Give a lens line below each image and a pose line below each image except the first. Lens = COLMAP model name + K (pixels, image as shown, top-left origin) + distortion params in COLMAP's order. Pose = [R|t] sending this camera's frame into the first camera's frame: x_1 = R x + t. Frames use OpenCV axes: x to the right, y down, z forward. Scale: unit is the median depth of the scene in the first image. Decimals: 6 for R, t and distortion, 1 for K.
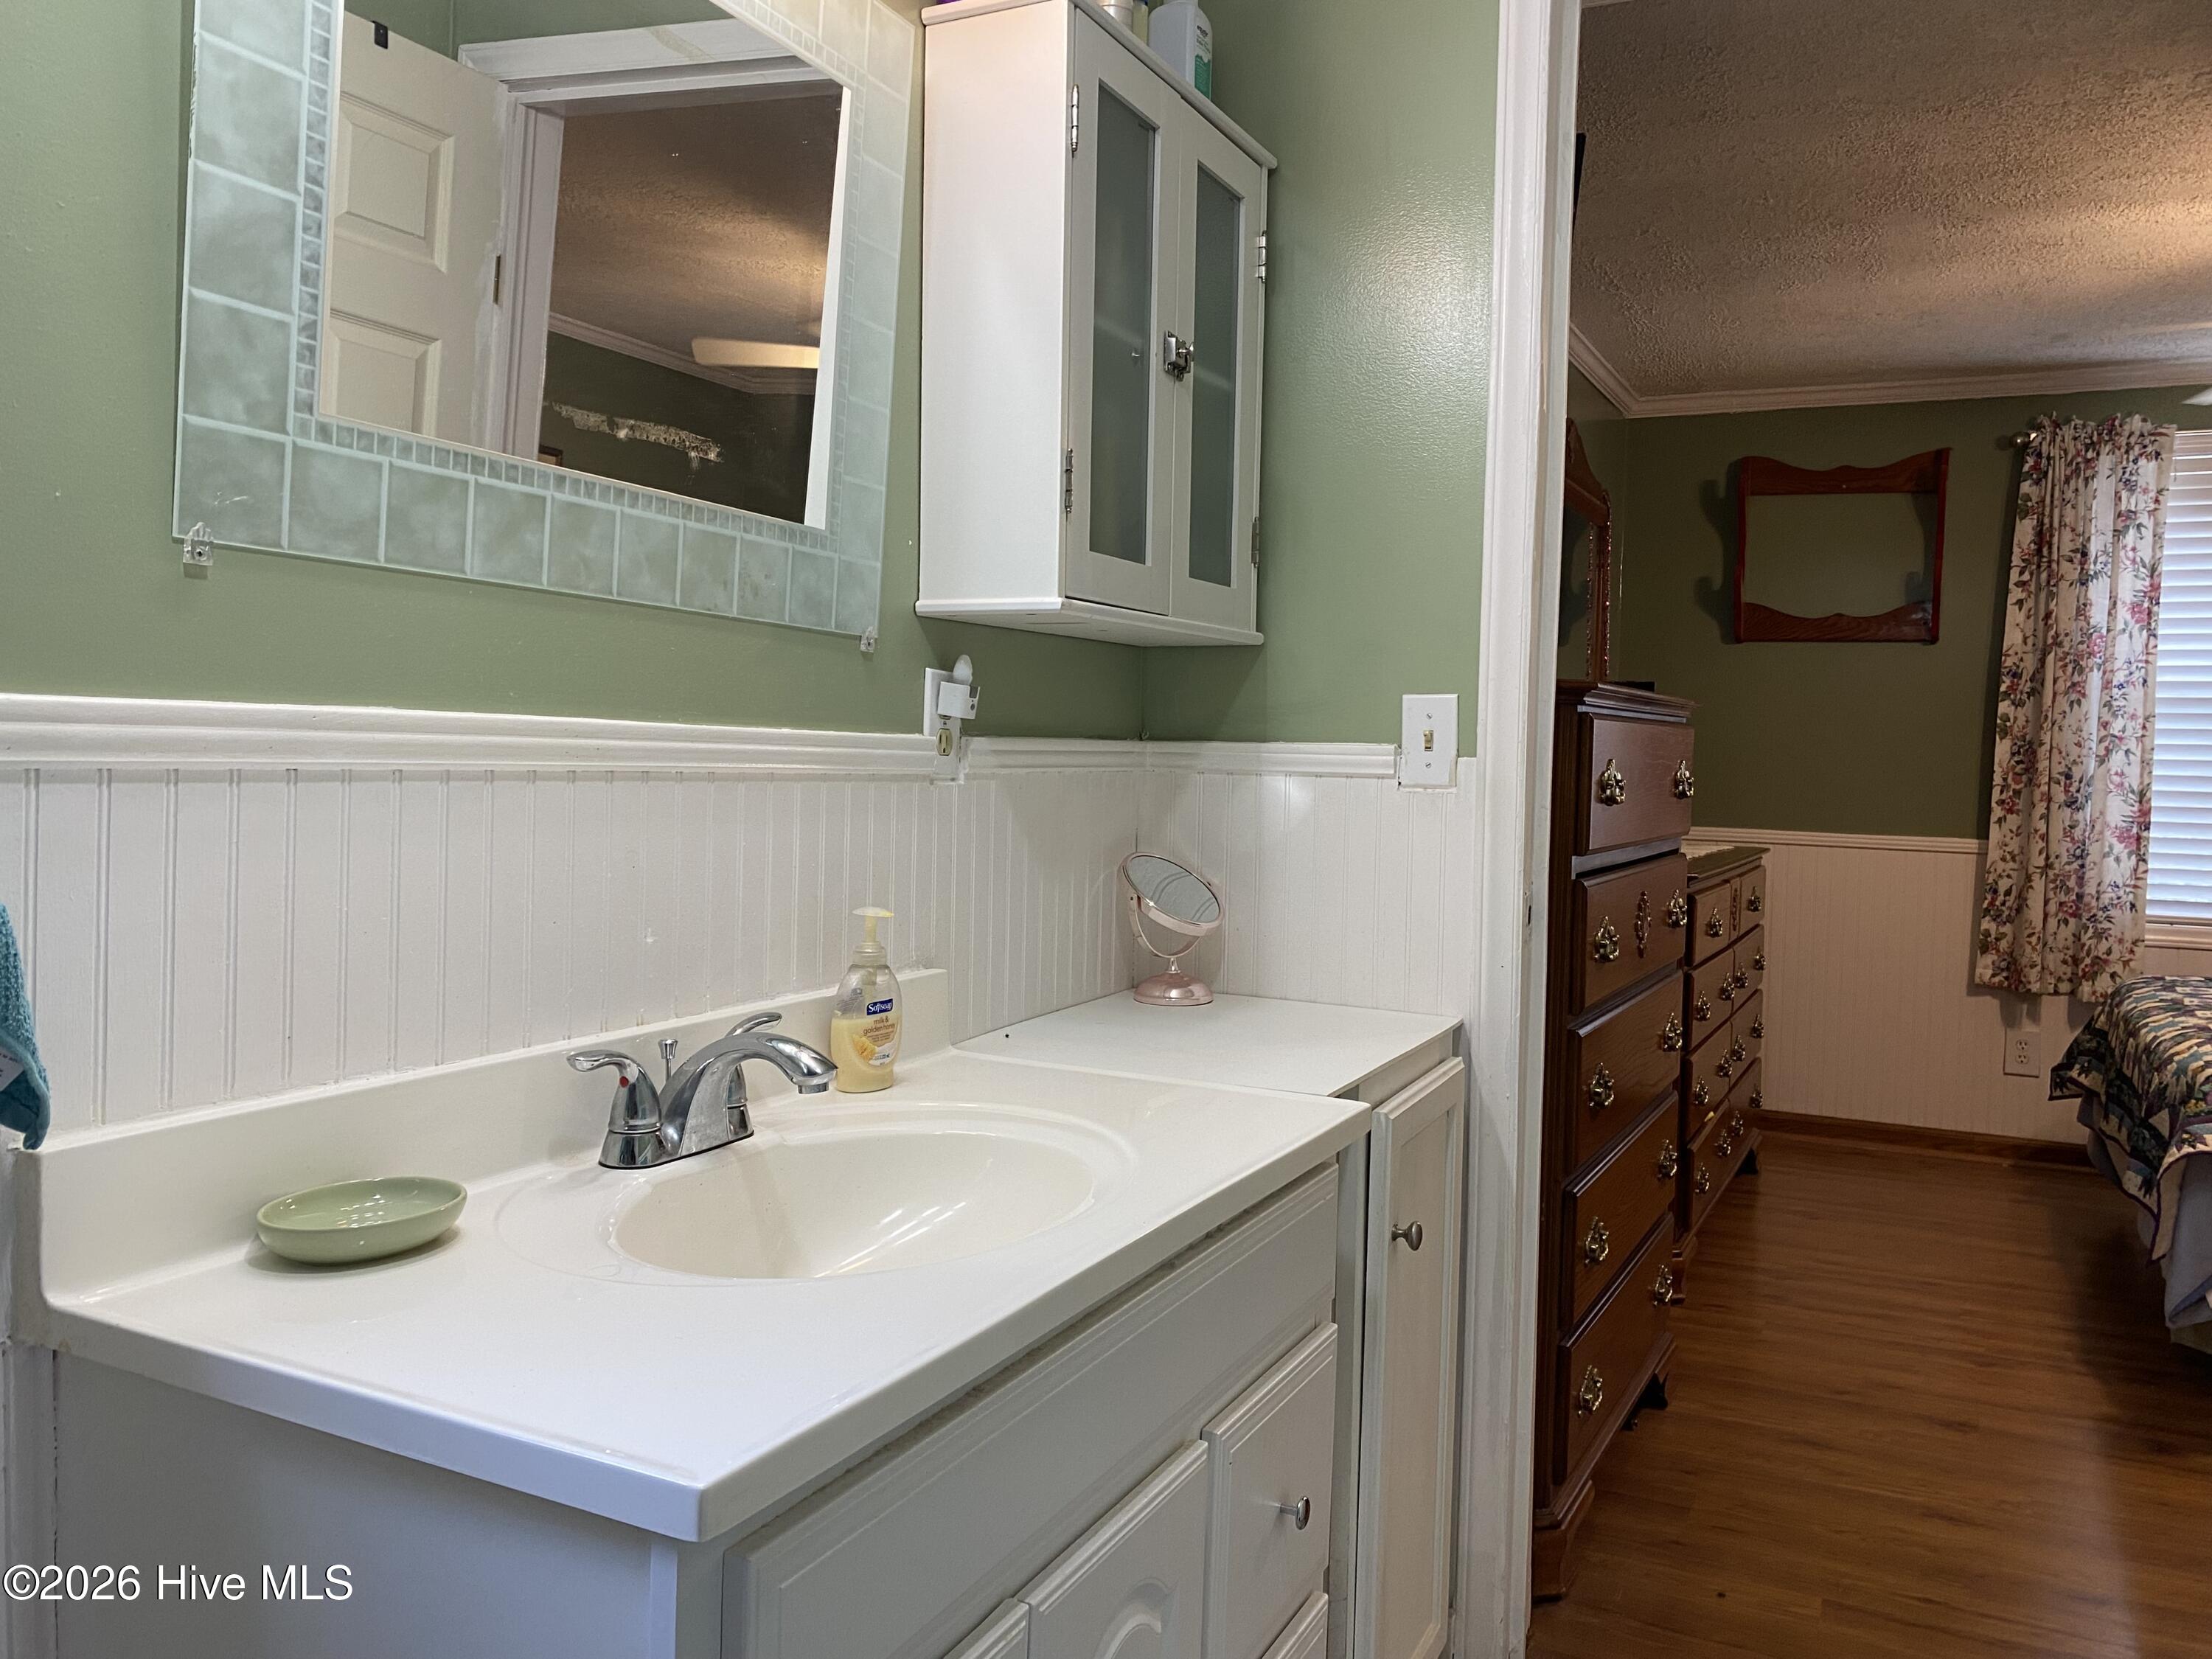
lens RADIAL K [[1677.6, 0, 1106.0], [0, 1677.6, 829.5], [0, 0, 1]] dist [0.000711, -0.003573]
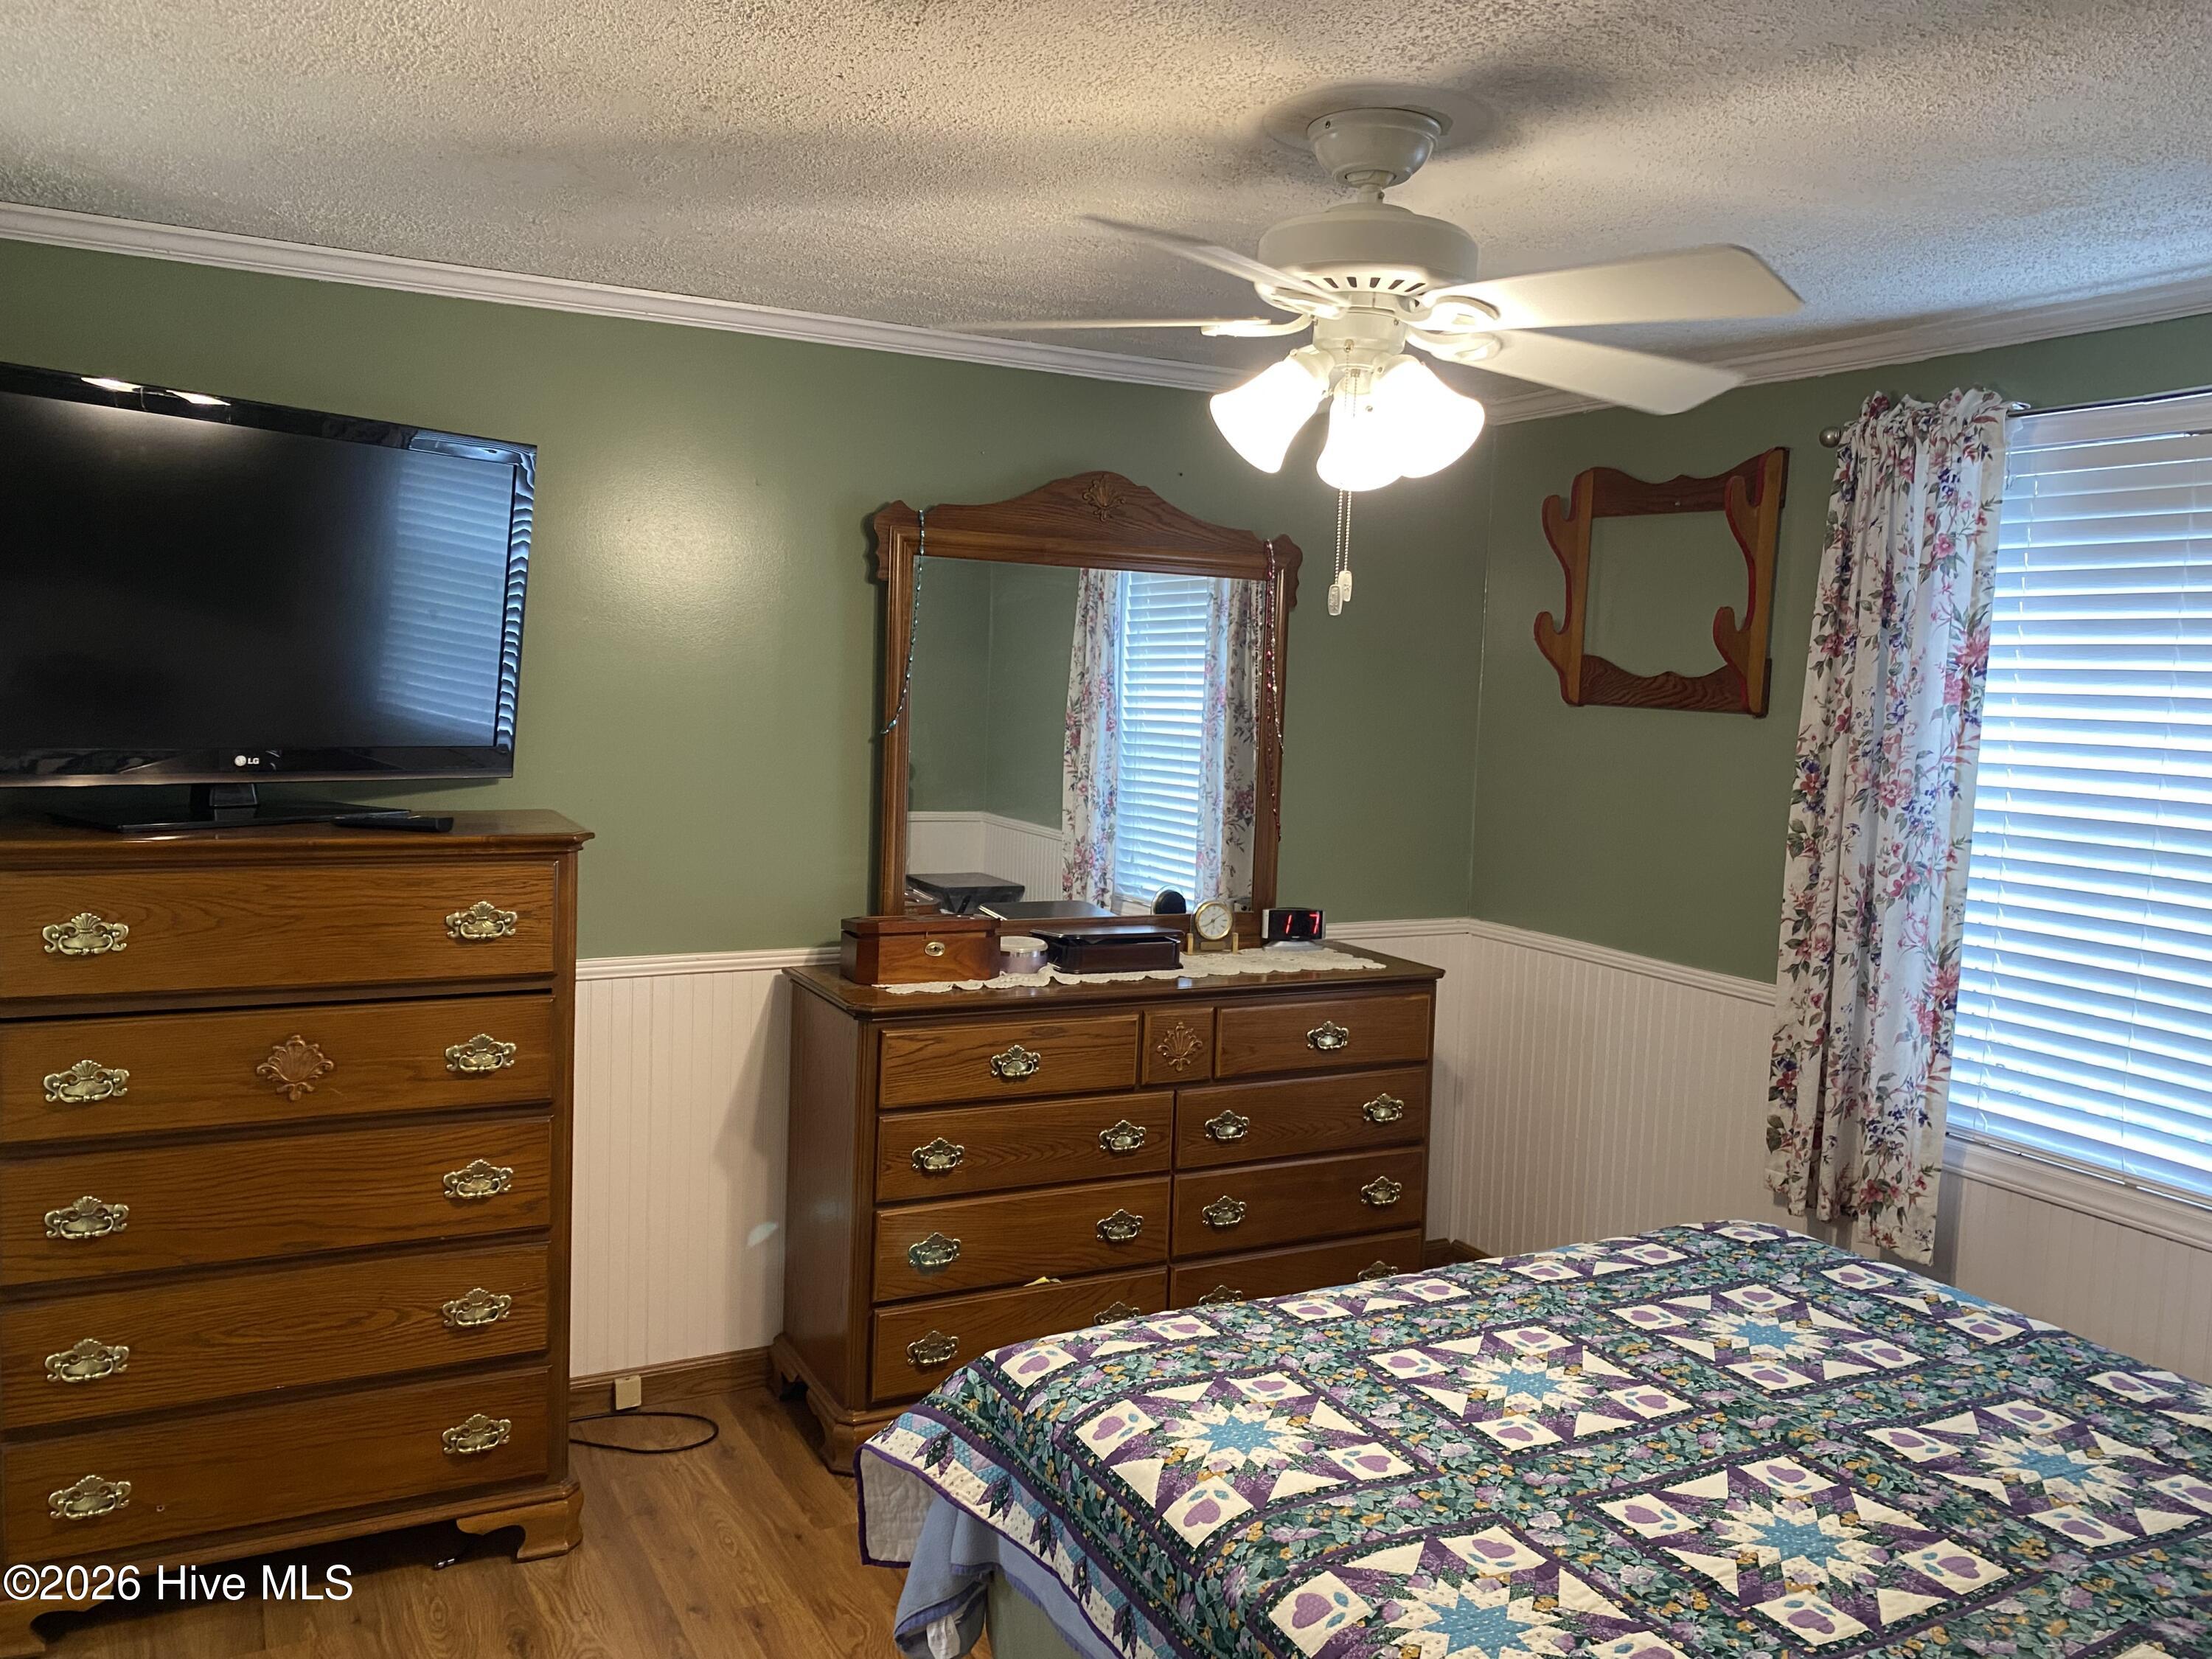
lens RADIAL K [[1677.6, 0, 1106.0], [0, 1677.6, 829.5], [0, 0, 1]] dist [0.000711, -0.003573]
pose [[0.823776, 0.064086, -0.563282, 0.710020], [-0.051862, 0.997943, 0.037692, -0.078756], [0.564539, -0.001837, 0.825404, 0.248673]]
